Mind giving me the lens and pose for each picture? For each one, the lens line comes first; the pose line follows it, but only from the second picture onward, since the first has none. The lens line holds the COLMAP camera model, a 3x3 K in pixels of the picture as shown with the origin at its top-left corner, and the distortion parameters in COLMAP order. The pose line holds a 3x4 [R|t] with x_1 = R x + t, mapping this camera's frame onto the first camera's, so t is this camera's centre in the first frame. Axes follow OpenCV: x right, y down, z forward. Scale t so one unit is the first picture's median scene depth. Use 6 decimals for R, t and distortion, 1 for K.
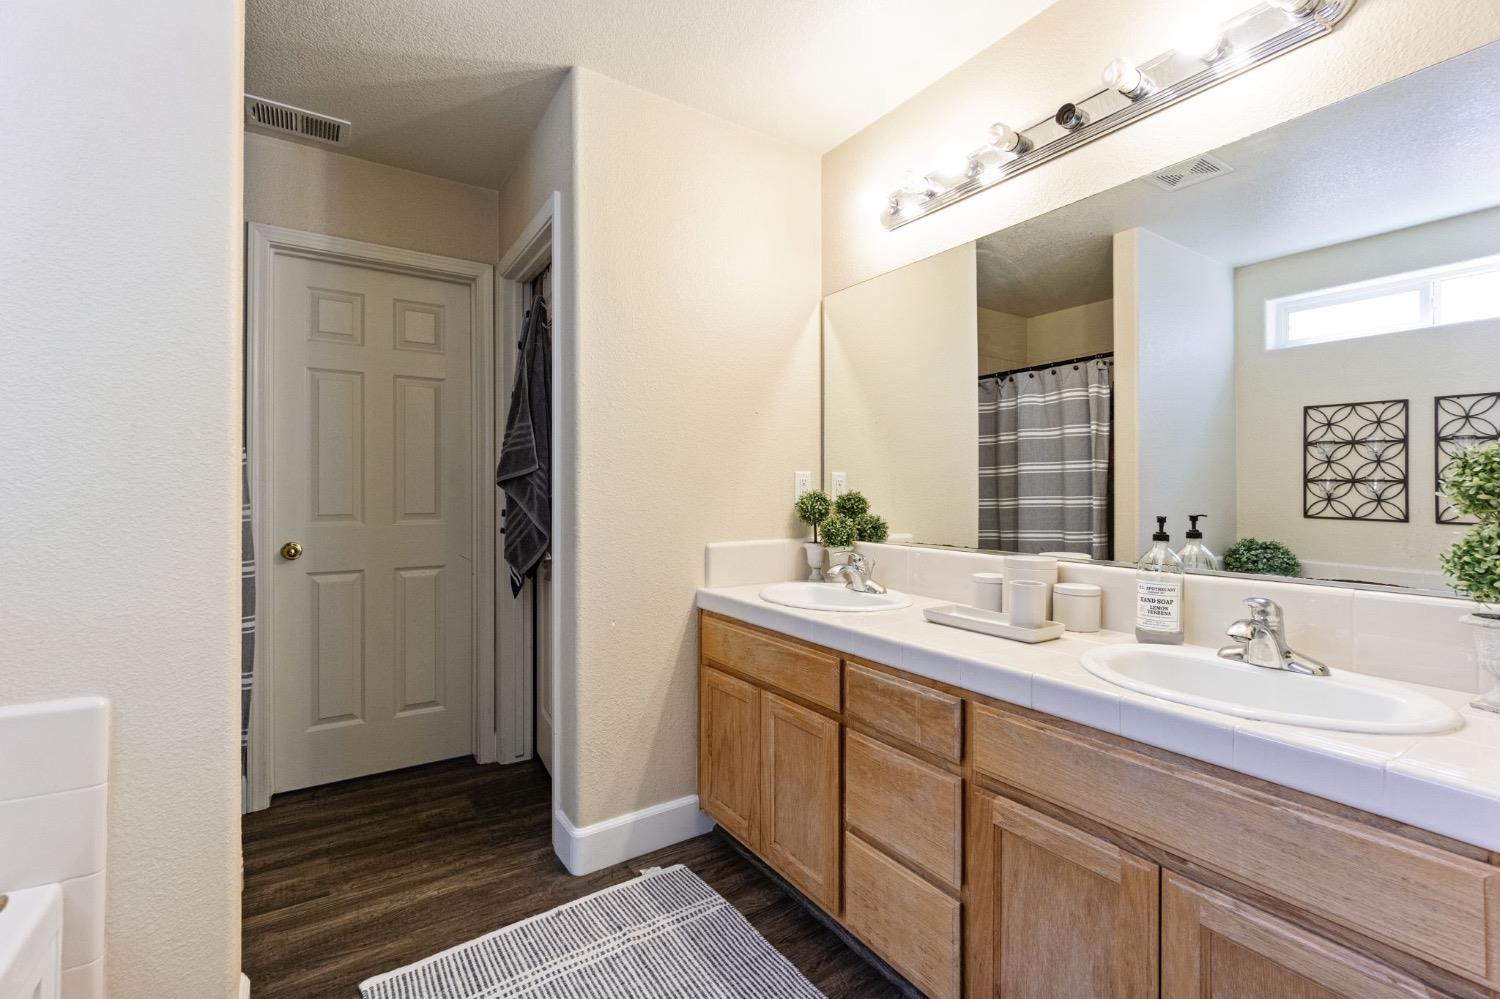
lens RADIAL K [[649.5, 0, 744.4], [0, 649.5, 495.3], [0, 0, 1]] dist [-0.000544, 0.000241]
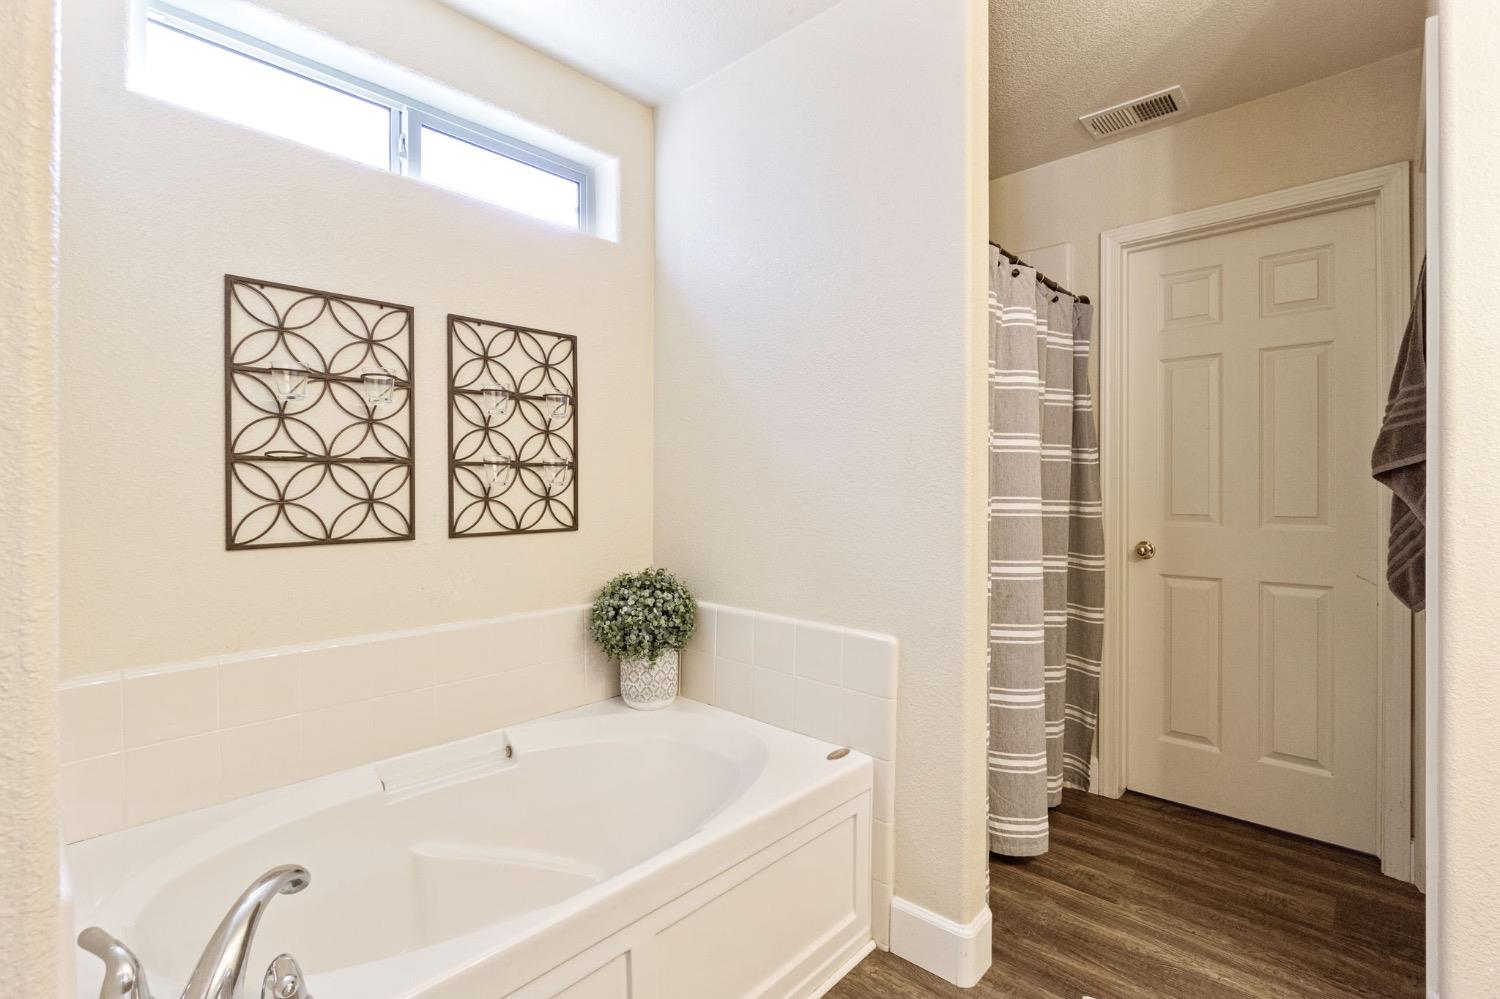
lens RADIAL K [[704.1, 0, 743.8], [0, 704.1, 491.4], [0, 0, 1]] dist [-0.001675, 0.000487]
pose [[0.237036, 0.002330, -0.971498, 0.199546], [-0.004879, 0.999987, 0.001208, -0.000718], [0.971489, 0.004453, 0.237044, 0.163840]]
